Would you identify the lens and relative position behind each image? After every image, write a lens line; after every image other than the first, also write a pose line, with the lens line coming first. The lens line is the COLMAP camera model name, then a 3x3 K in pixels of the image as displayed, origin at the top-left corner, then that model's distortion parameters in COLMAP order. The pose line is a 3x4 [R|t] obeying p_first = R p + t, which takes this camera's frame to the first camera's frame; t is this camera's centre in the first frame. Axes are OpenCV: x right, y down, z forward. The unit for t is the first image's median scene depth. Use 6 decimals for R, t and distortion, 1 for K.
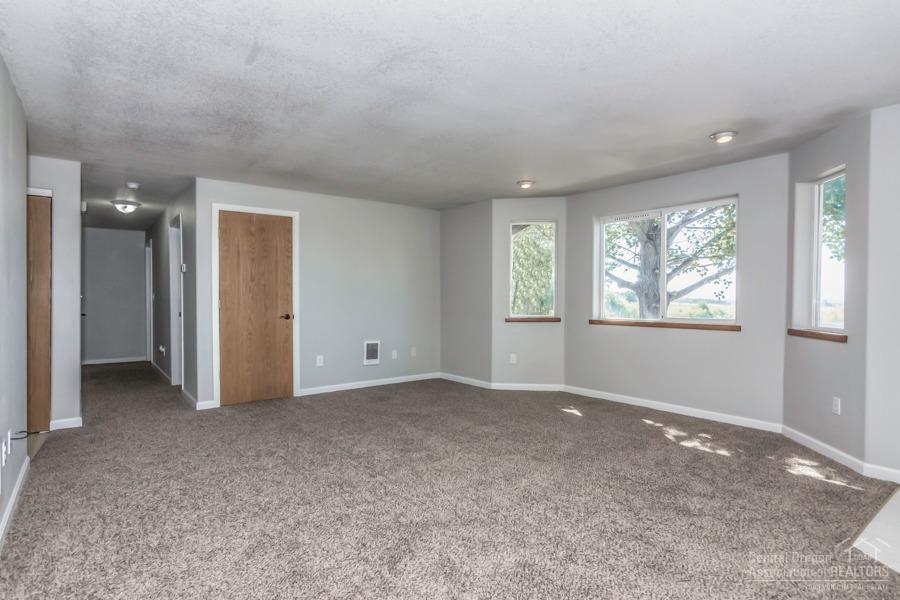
lens RADIAL K [[473.3, 0, 450.0], [0, 473.3, 300.0], [0, 0, 1]] dist [0.000368, 0.000329]
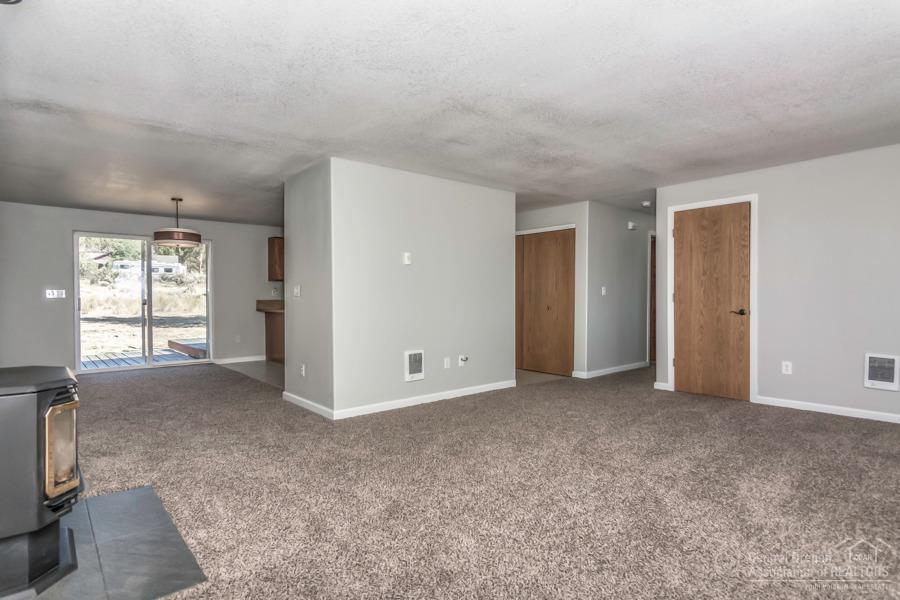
lens RADIAL K [[473.3, 0, 450.0], [0, 473.3, 300.0], [0, 0, 1]] dist [0.000368, 0.000329]
pose [[0.047952, 0.008844, -0.998810, 0.553132], [-0.002940, 0.999958, 0.008713, 0.005745], [0.998845, 0.002518, 0.047976, 0.403752]]
